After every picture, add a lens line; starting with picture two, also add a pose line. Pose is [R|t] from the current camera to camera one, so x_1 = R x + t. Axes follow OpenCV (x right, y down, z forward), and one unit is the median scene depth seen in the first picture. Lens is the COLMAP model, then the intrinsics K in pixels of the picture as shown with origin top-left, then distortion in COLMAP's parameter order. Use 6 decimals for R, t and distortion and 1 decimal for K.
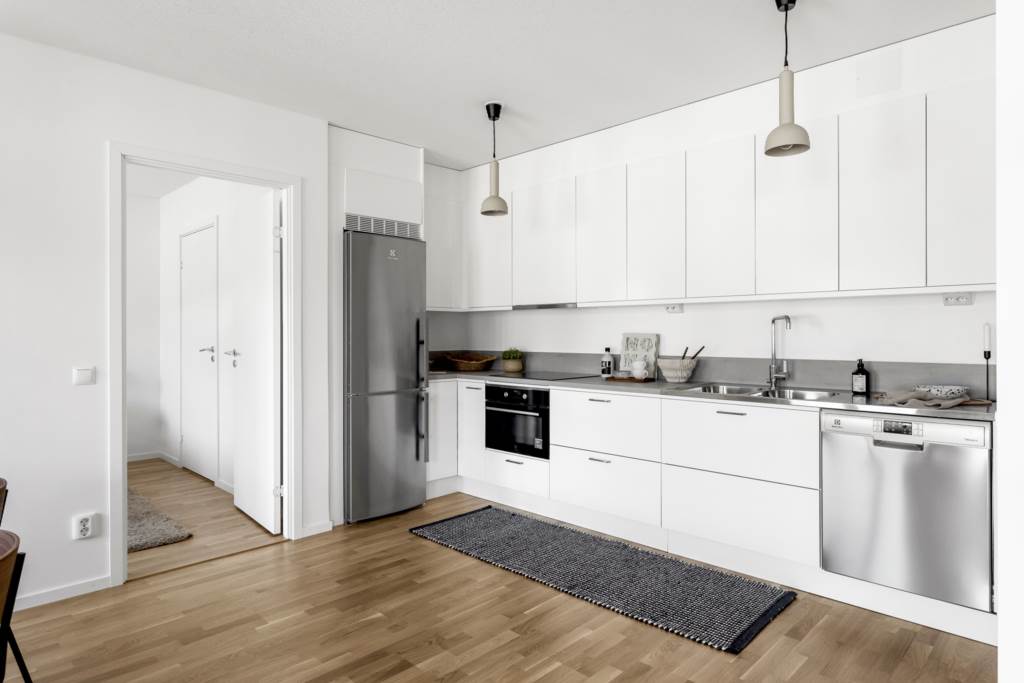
lens RADIAL K [[598.6, 0, 509.1], [0, 598.6, 332.7], [0, 0, 1]] dist [-0.002907, 0.000210]
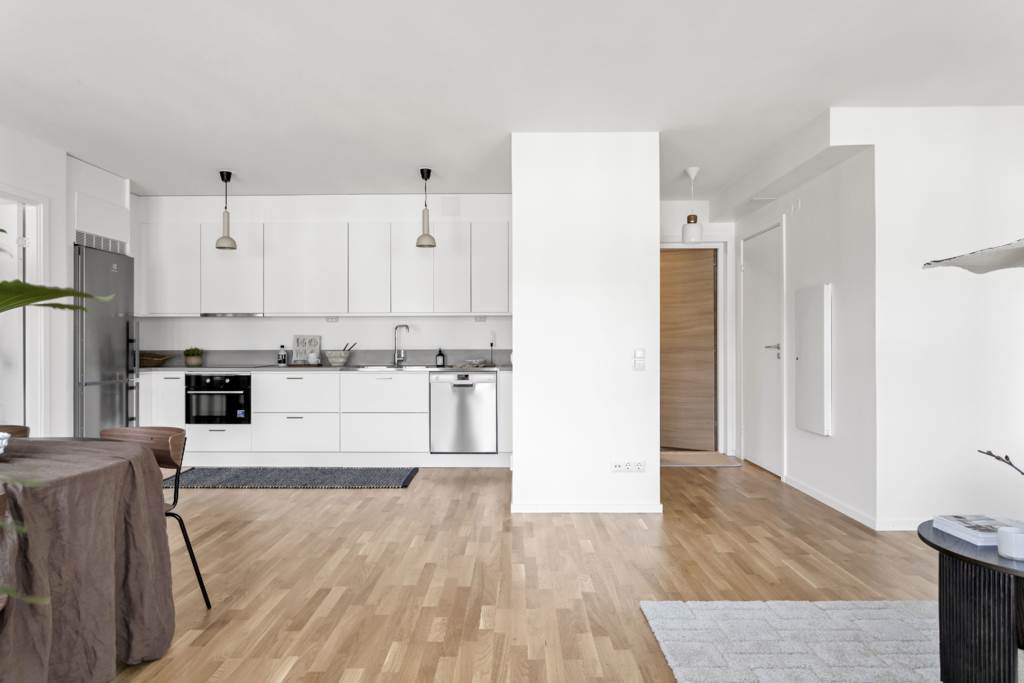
lens RADIAL K [[604.9, 0, 512.0], [0, 604.9, 341.5], [0, 0, 1]] dist [-0.001746, -0.000489]
pose [[0.714395, 0.004048, 0.699731, -0.490366], [0.000591, 0.999979, -0.006388, 0.027500], [-0.699742, 0.004977, 0.714378, -0.447737]]
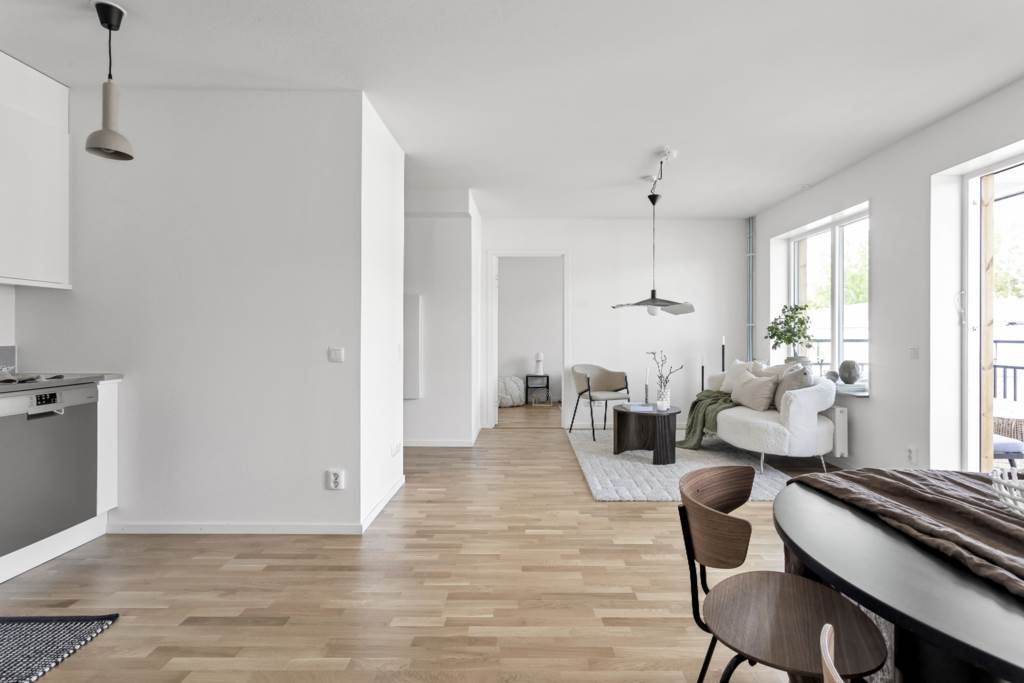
lens RADIAL K [[480.4, 0, 532.5], [0, 480.4, 337.8], [0, 0, 1]] dist [-0.001296, -0.000161]
pose [[-0.711055, -0.000530, 0.703136, -0.439534], [-0.001730, 0.999998, -0.000995, 0.024586], [-0.703134, -0.001924, -0.711055, 0.645324]]
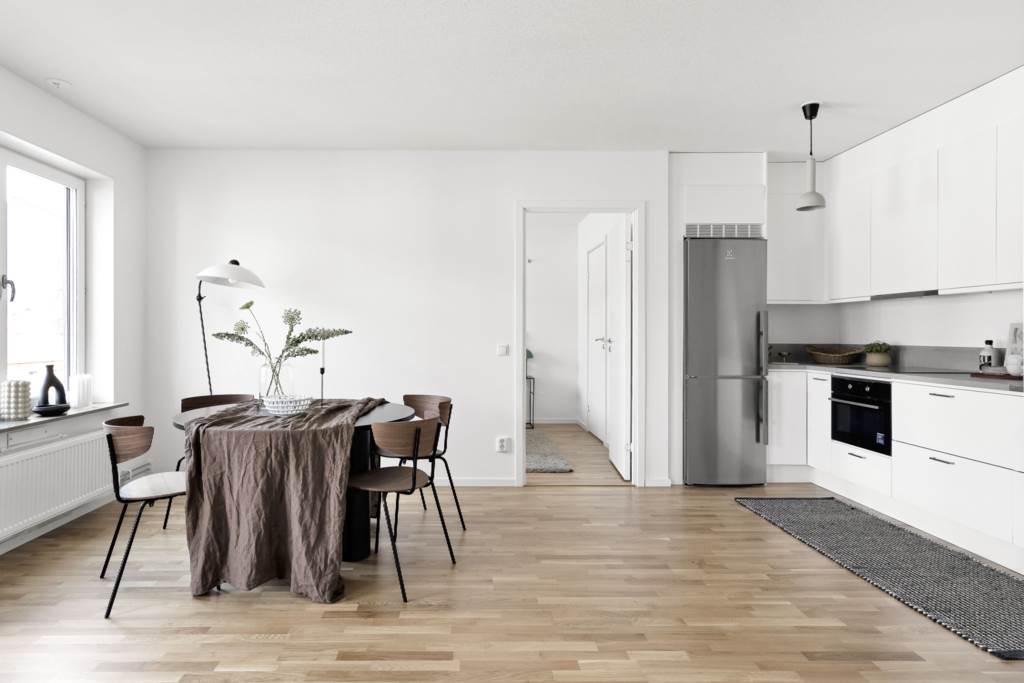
lens RADIAL K [[604.9, 0, 465.6], [0, 604.9, 332.7], [0, 0, 1]] dist [0.001930, 0.001807]
pose [[0.704443, 0.002613, -0.709756, 0.273645], [-0.003512, 0.999994, 0.000196, 0.018147], [0.709752, 0.002355, 0.704447, -0.157924]]
